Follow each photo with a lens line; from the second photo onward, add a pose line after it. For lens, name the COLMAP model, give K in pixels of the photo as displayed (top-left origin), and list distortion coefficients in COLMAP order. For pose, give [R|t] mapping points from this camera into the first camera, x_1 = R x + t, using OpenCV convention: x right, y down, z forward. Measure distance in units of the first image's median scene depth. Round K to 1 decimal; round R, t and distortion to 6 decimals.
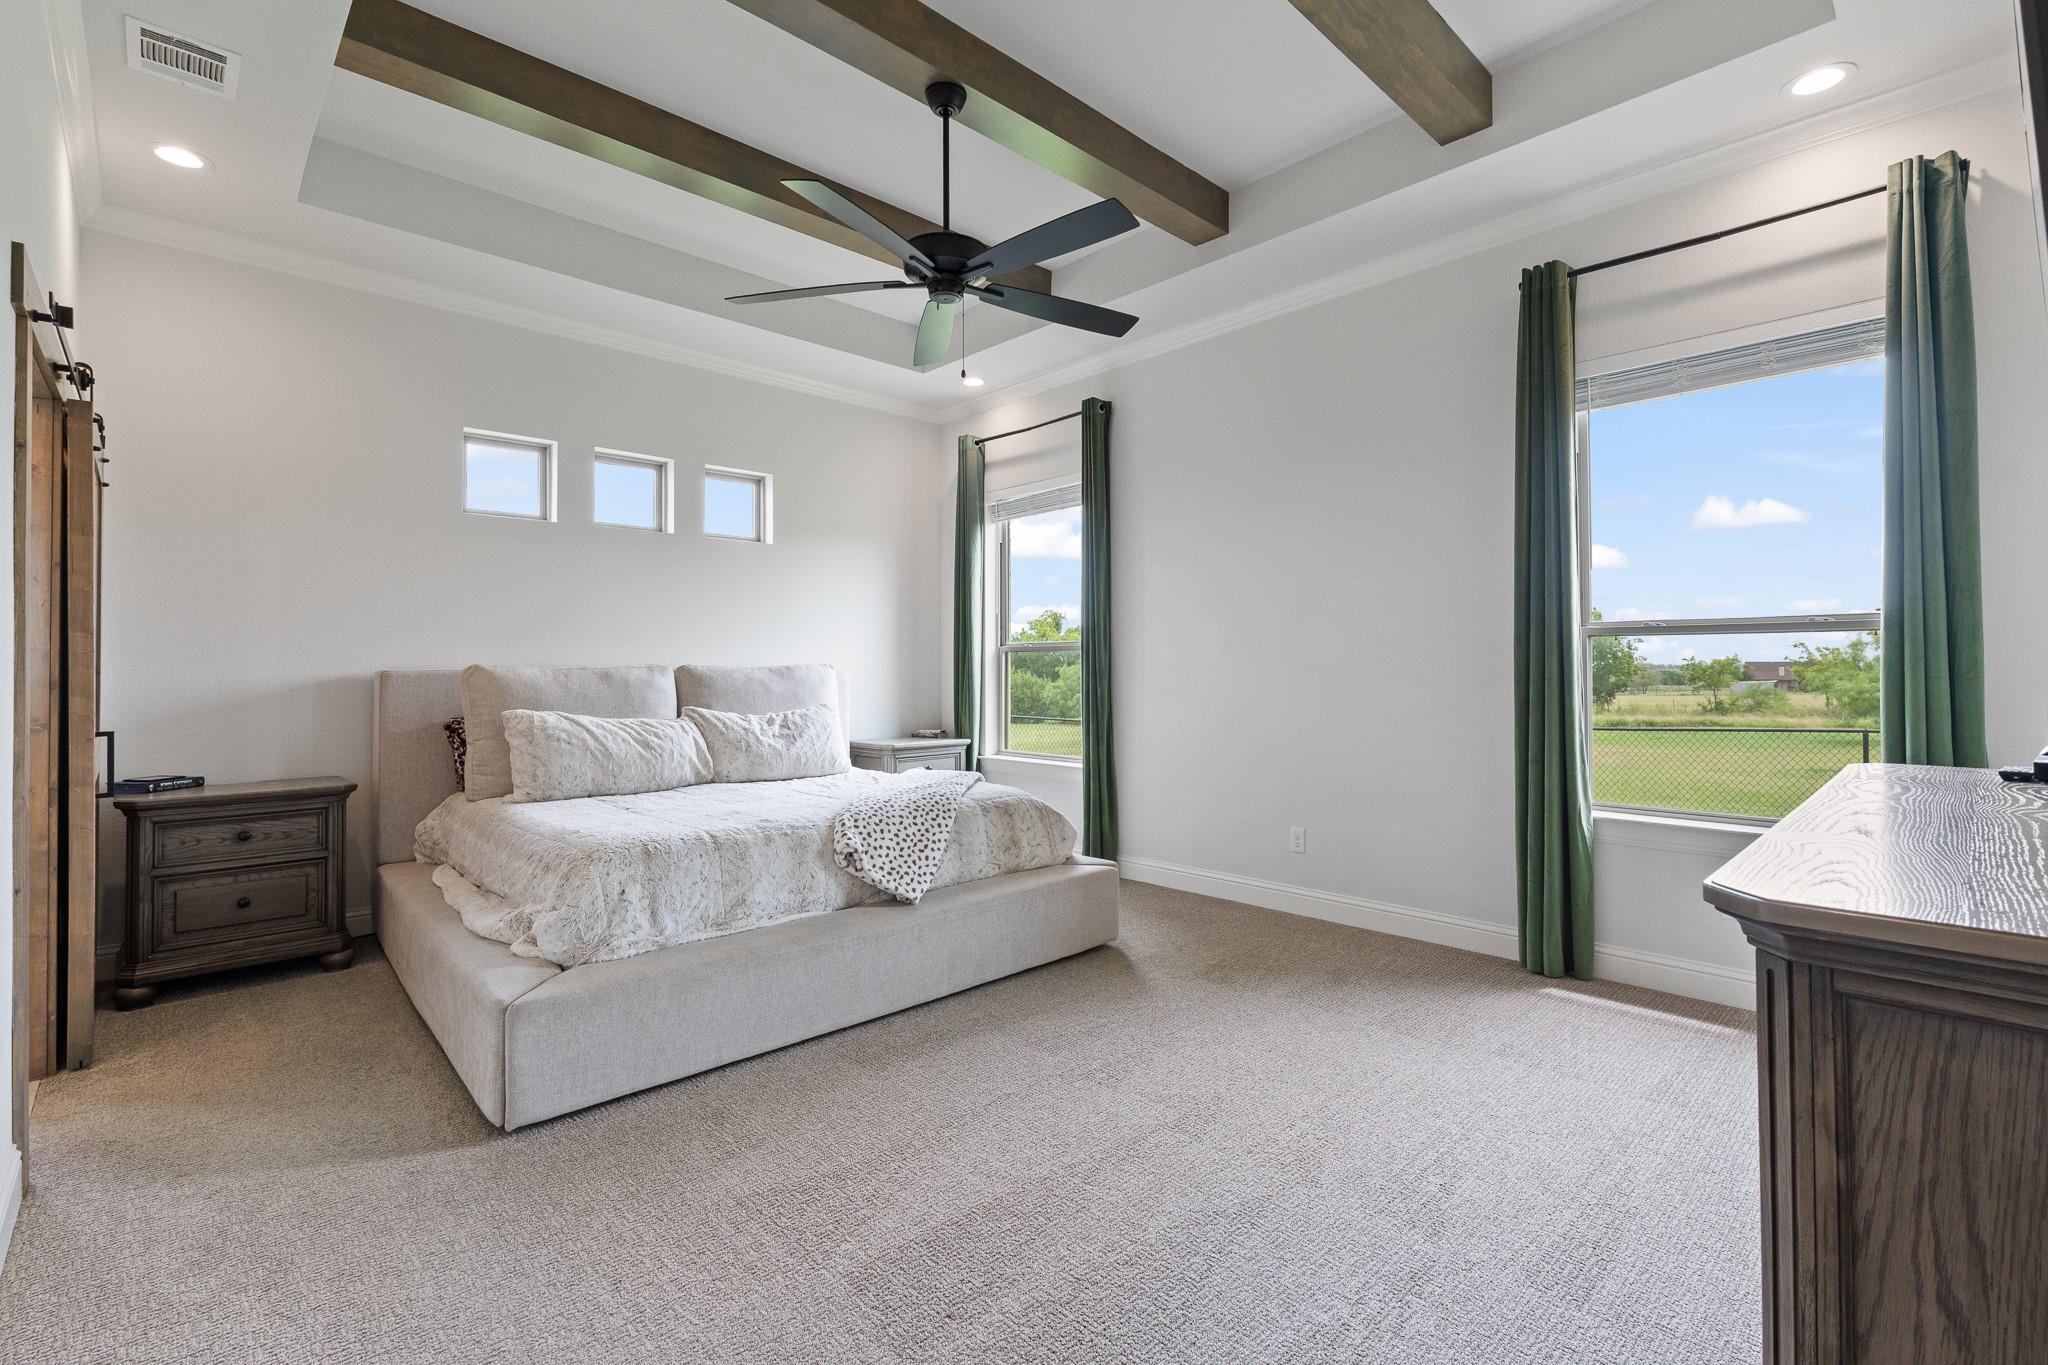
lens RADIAL K [[913.4, 0, 1027.0], [0, 913.4, 668.4], [0, 0, 1]] dist [-0.009386, -0.000093]
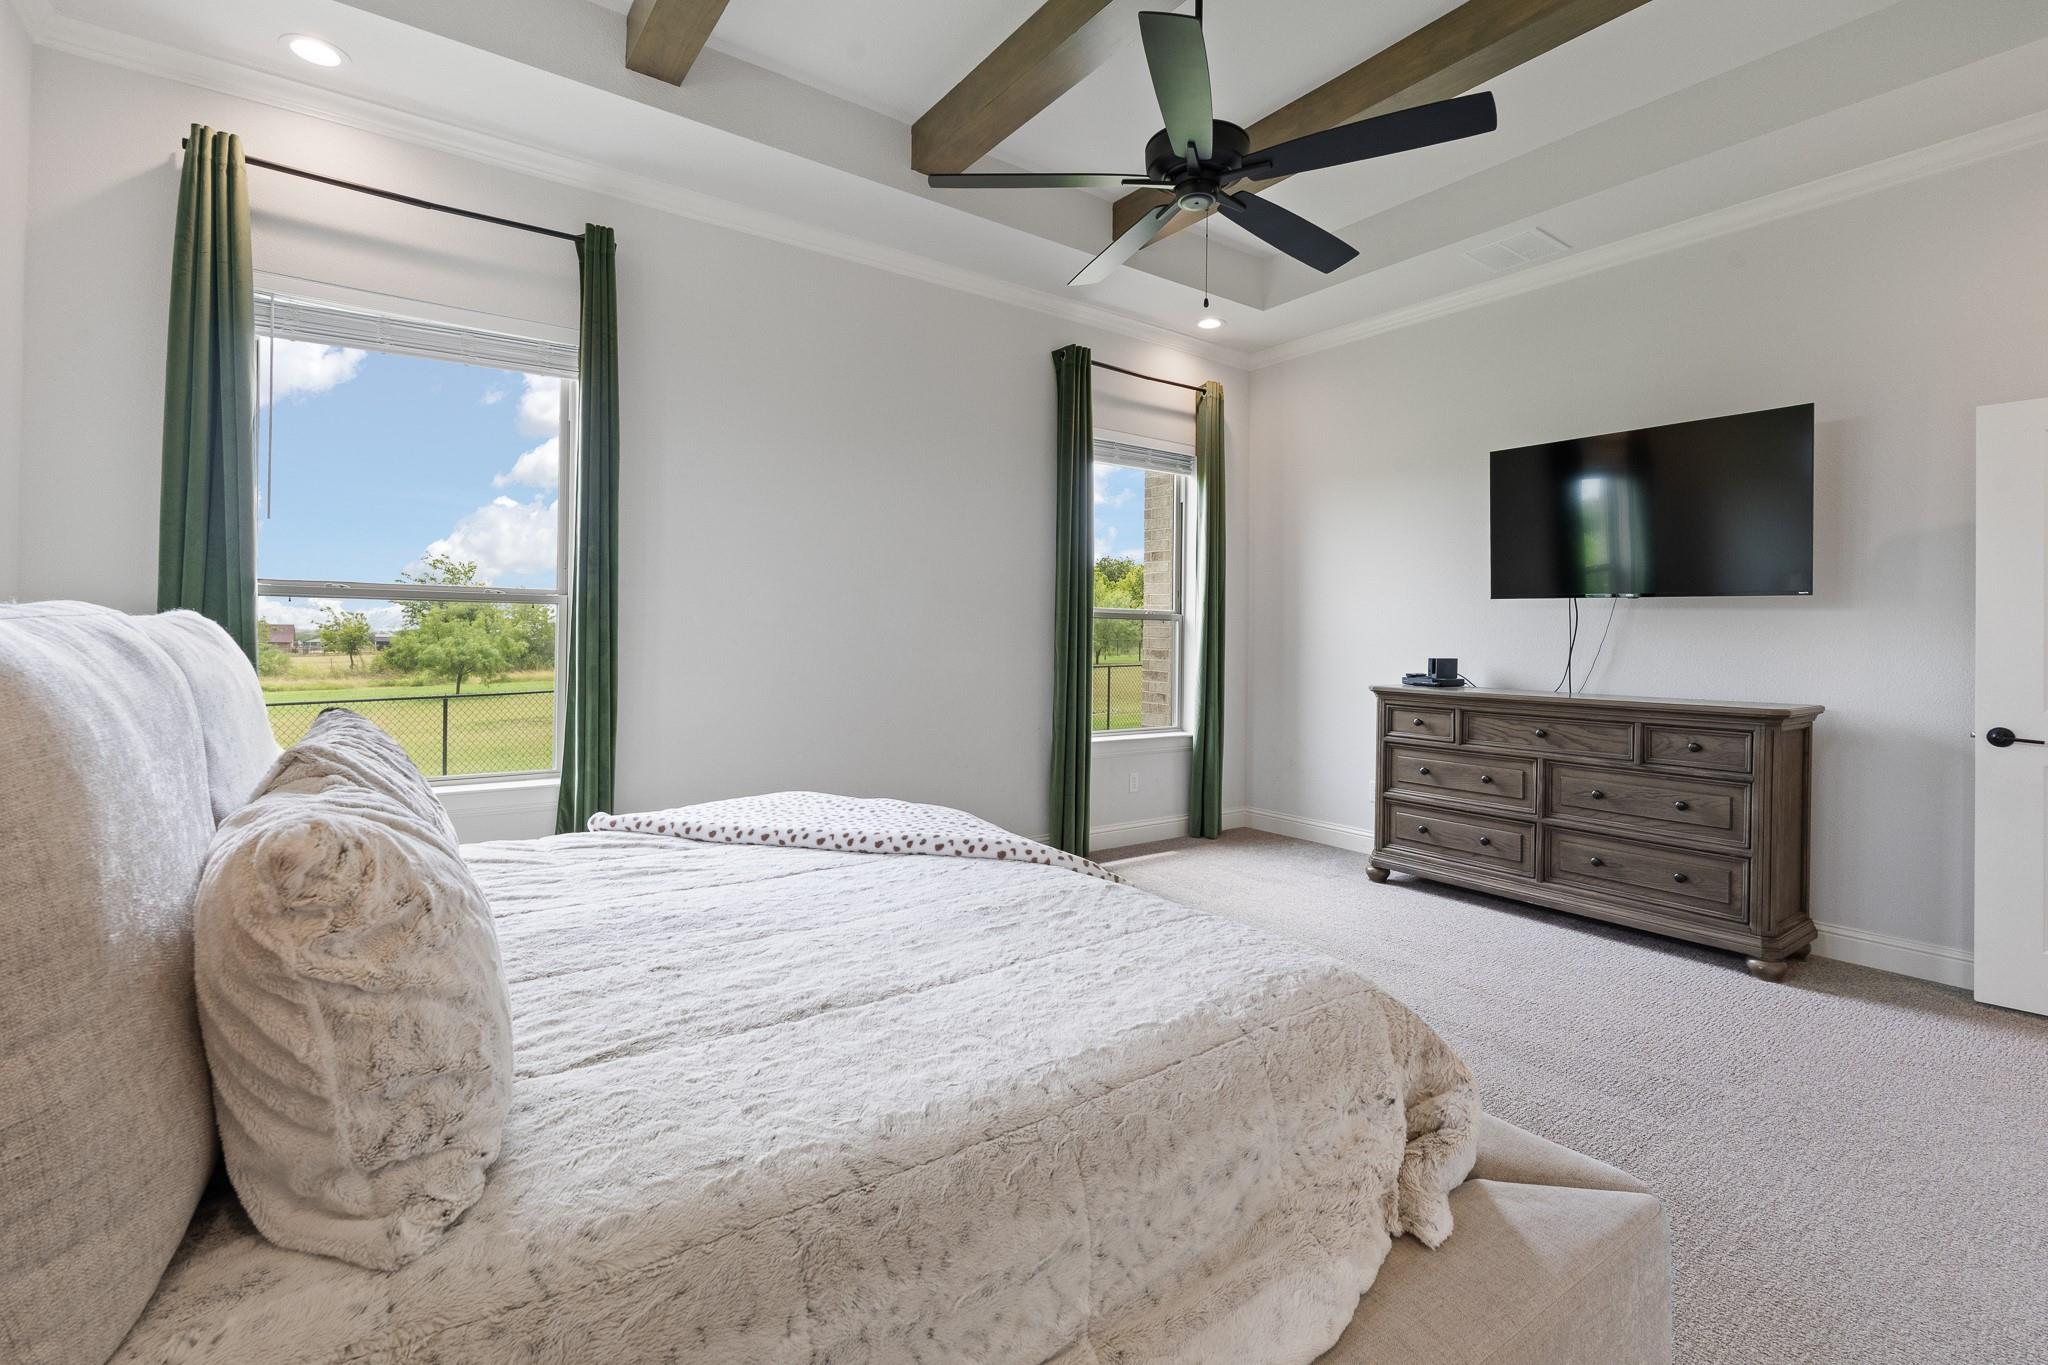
lens RADIAL K [[924.0, 0, 1029.4], [0, 924.0, 630.8], [0, 0, 1]] dist [-0.000537, -0.000128]
pose [[0.126765, 0.013537, 0.991840, -0.843487], [-0.015212, 0.999816, -0.011702, 0.004244], [-0.991816, -0.013605, 0.126948, 0.909988]]
